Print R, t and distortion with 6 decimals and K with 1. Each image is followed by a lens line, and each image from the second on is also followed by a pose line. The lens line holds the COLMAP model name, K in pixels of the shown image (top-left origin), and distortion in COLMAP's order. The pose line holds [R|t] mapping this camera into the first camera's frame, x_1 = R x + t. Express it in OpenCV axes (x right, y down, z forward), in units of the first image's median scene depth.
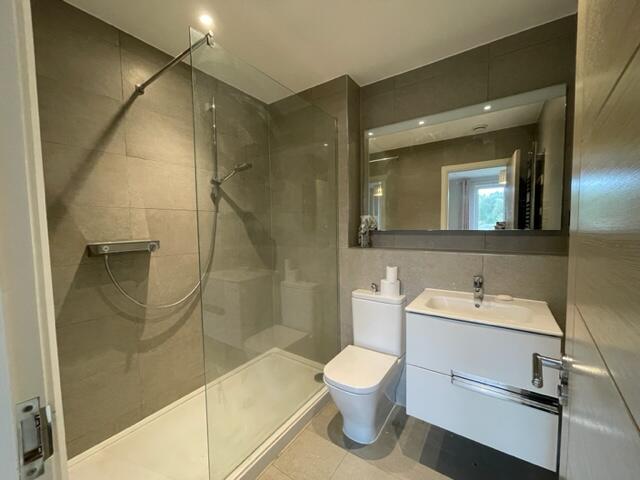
lens RADIAL K [[260.0, 0, 320.6], [0, 260.0, 243.2], [0, 0, 1]] dist [-0.001845, 0.000124]
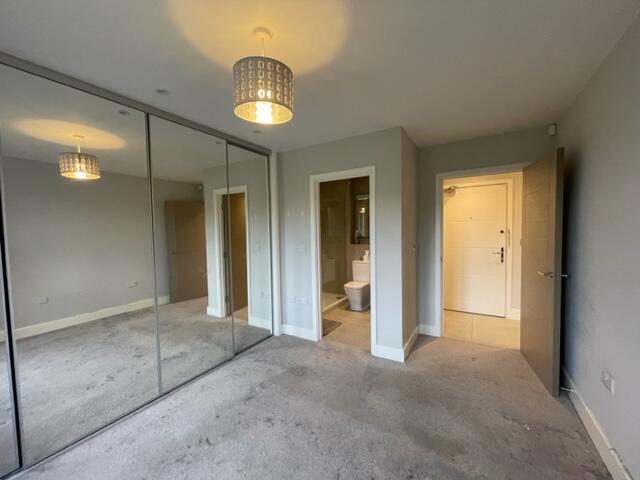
lens RADIAL K [[260.0, 0, 320.4], [0, 260.0, 241.1], [0, 0, 1]] dist [-0.001845, 0.000124]
pose [[0.998564, -0.007482, 0.053043, -0.308451], [0.008292, 0.999852, -0.015066, 0.025019], [-0.052923, 0.015485, 0.998479, -1.459474]]
